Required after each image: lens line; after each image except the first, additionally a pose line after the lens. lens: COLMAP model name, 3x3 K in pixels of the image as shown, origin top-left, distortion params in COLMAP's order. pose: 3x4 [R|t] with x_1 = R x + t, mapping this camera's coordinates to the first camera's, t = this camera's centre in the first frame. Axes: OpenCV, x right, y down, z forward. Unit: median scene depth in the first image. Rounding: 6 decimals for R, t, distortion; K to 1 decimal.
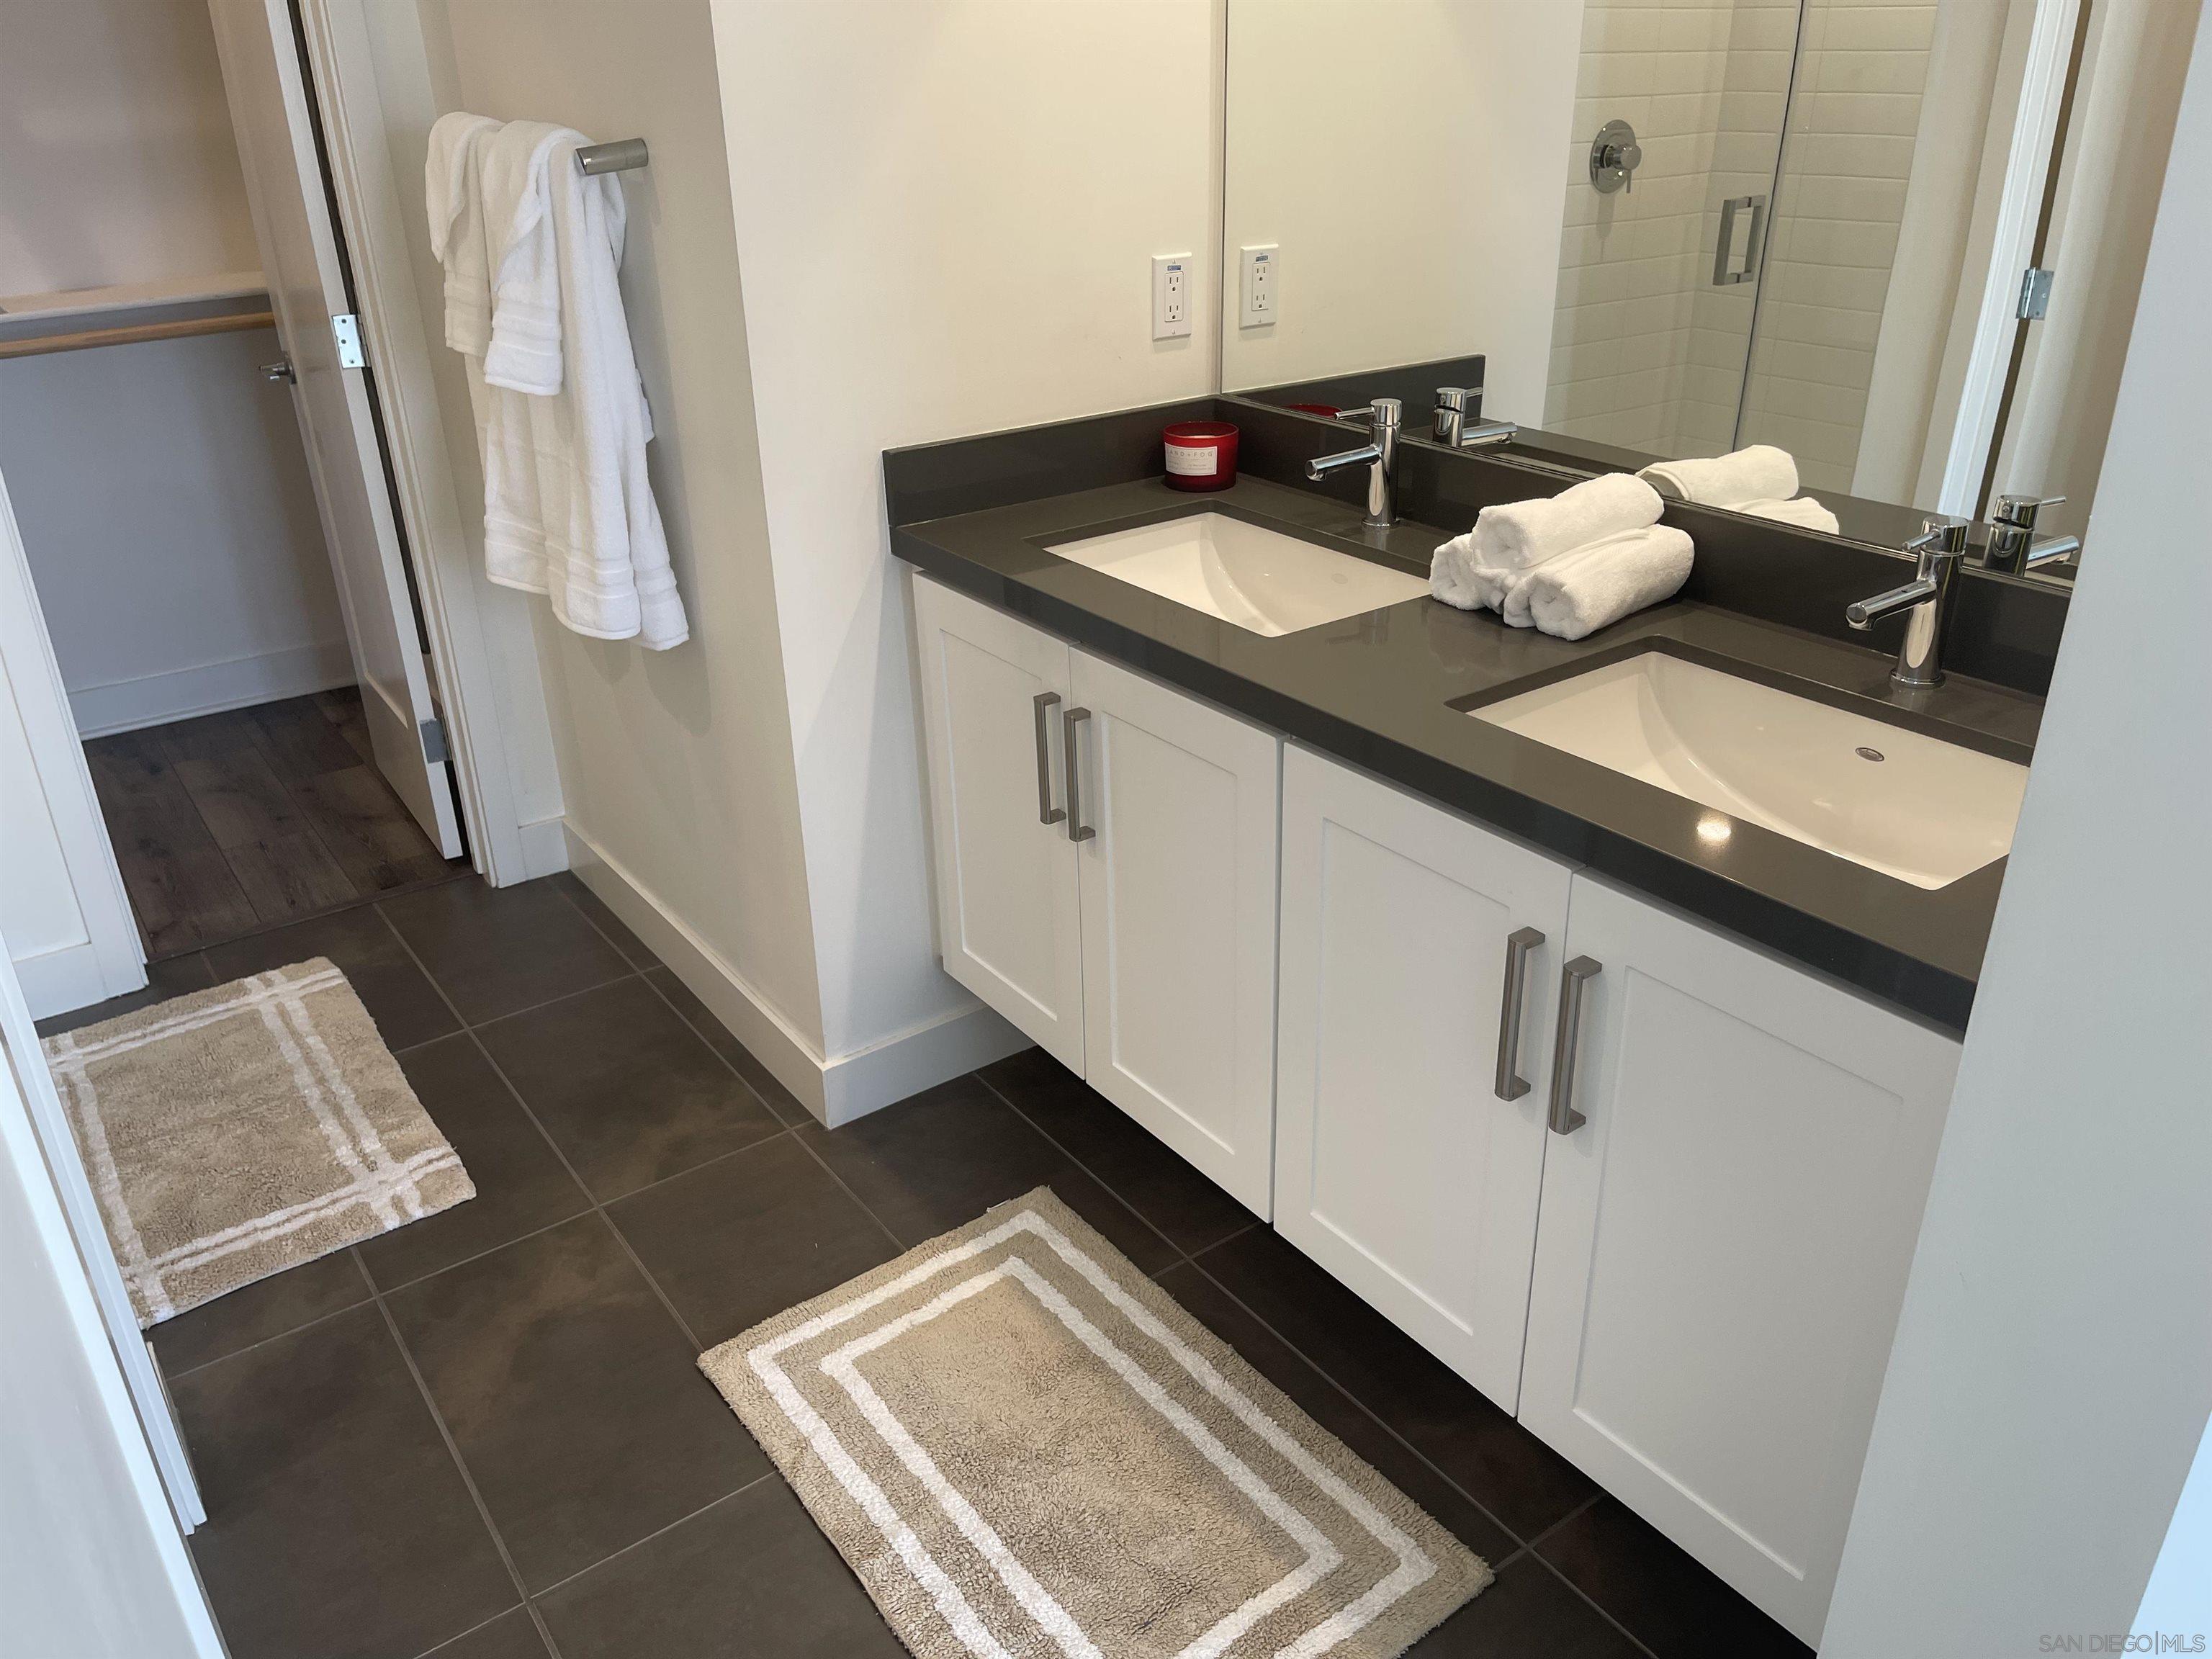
lens RADIAL K [[1667.6, 0, 1114.6], [0, 1667.6, 832.5], [0, 0, 1]] dist [0.063070, -0.075723]
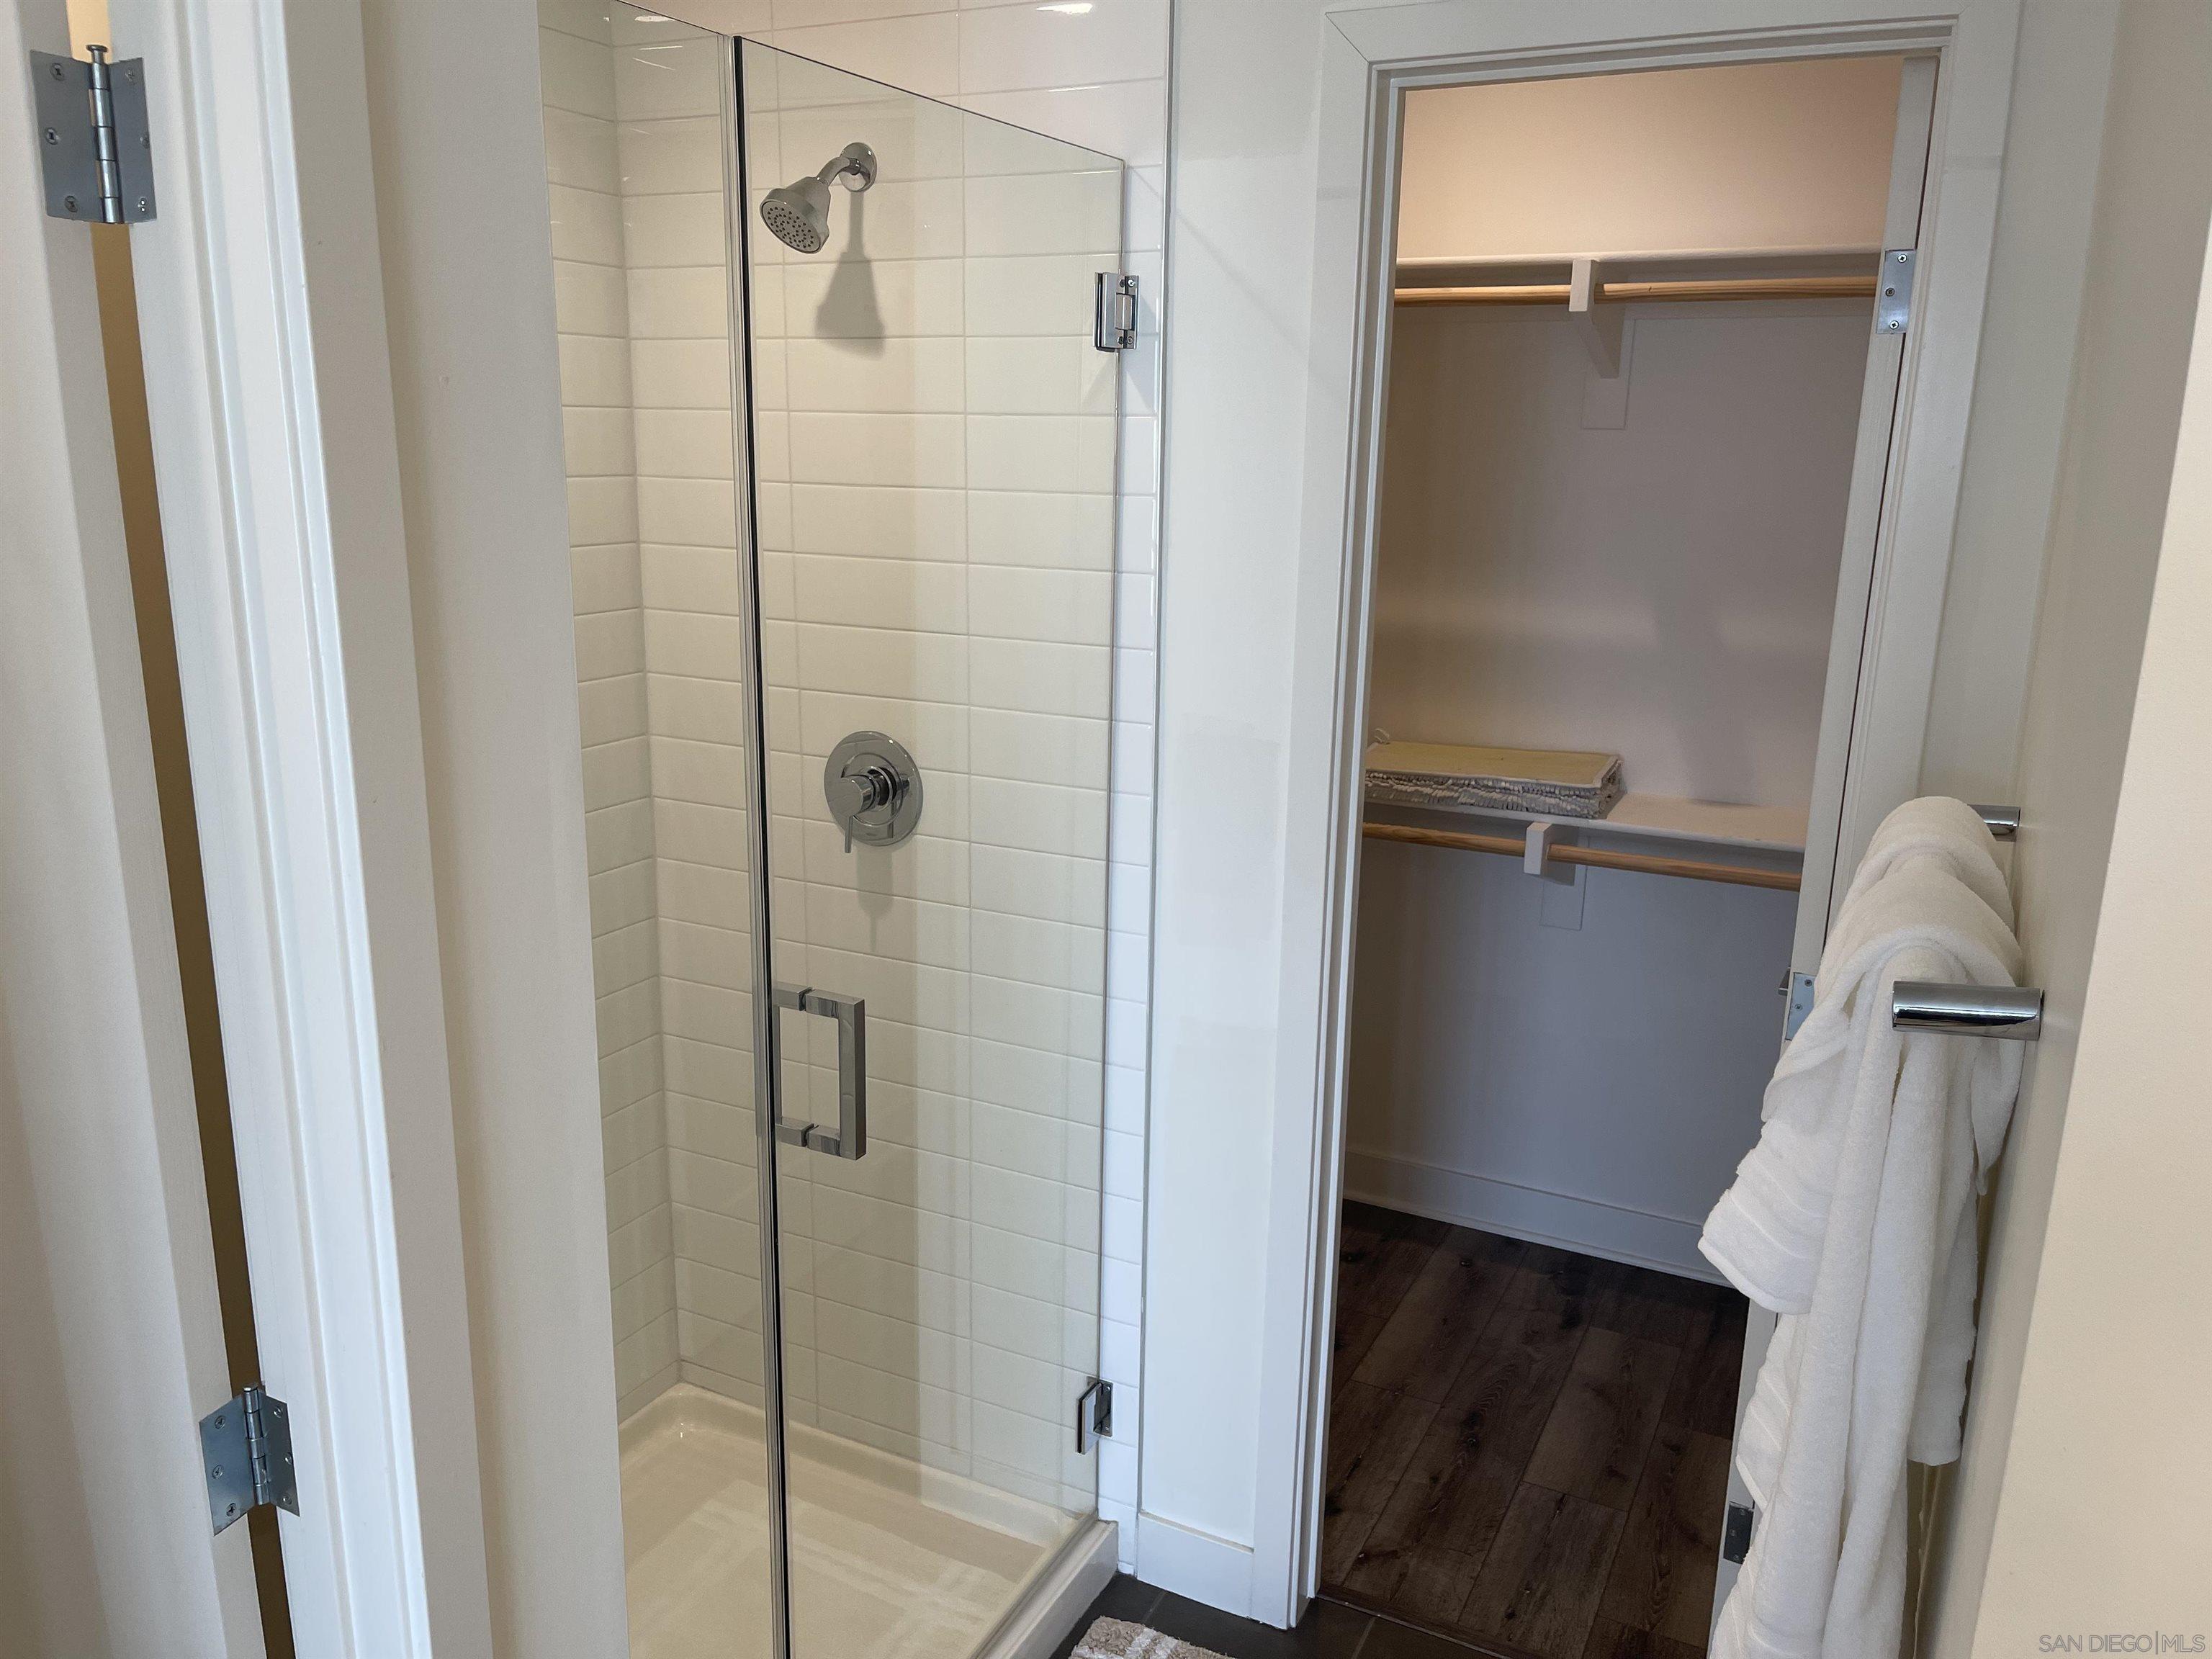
lens RADIAL K [[1667.6, 0, 1121.3], [0, 1667.6, 832.7], [0, 0, 1]] dist [0.063070, -0.075723]
pose [[0.453585, 0.242229, -0.857663, 0.009252], [-0.409374, 0.911449, 0.040918, -0.342699], [0.791627, 0.332545, 0.512582, 0.484695]]
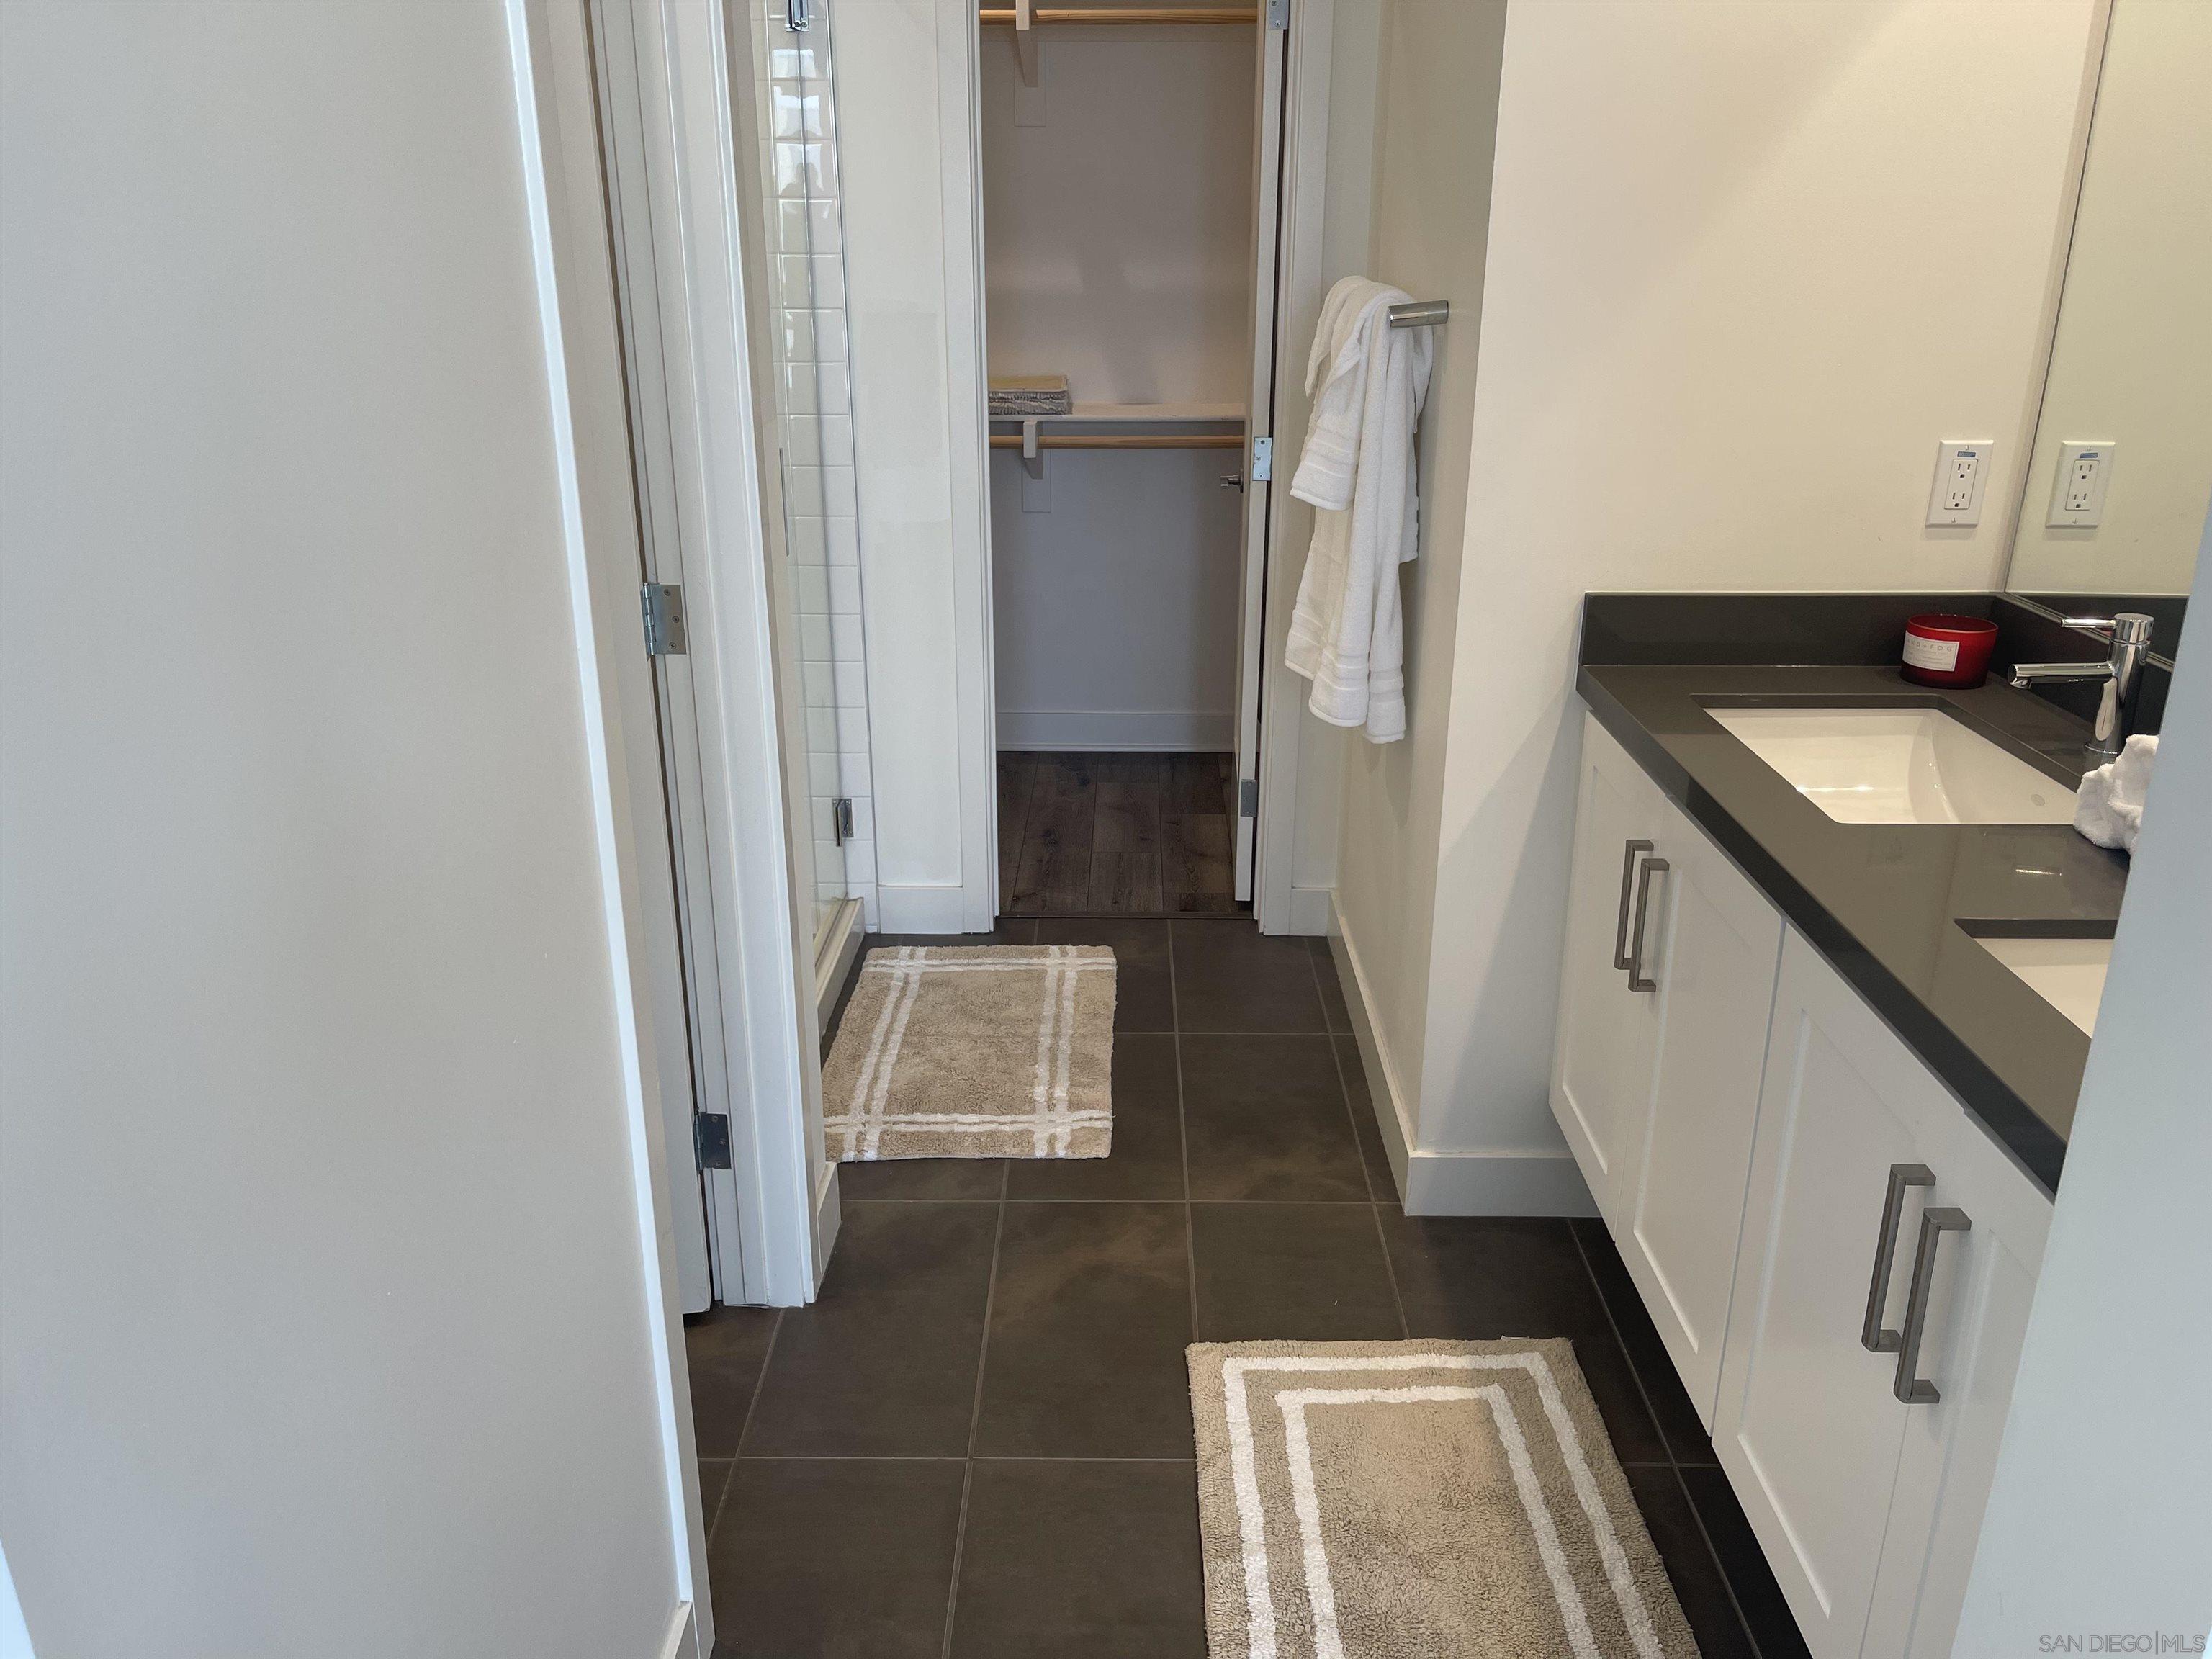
lens RADIAL K [[1667.6, 0, 1124.3], [0, 1667.6, 841.2], [0, 0, 1]] dist [0.063070, -0.075723]
pose [[0.804632, 0.223804, -0.549981, 0.234452], [-0.272165, 0.962228, -0.006622, 0.007680], [0.527725, 0.155014, 0.835151, -0.007747]]
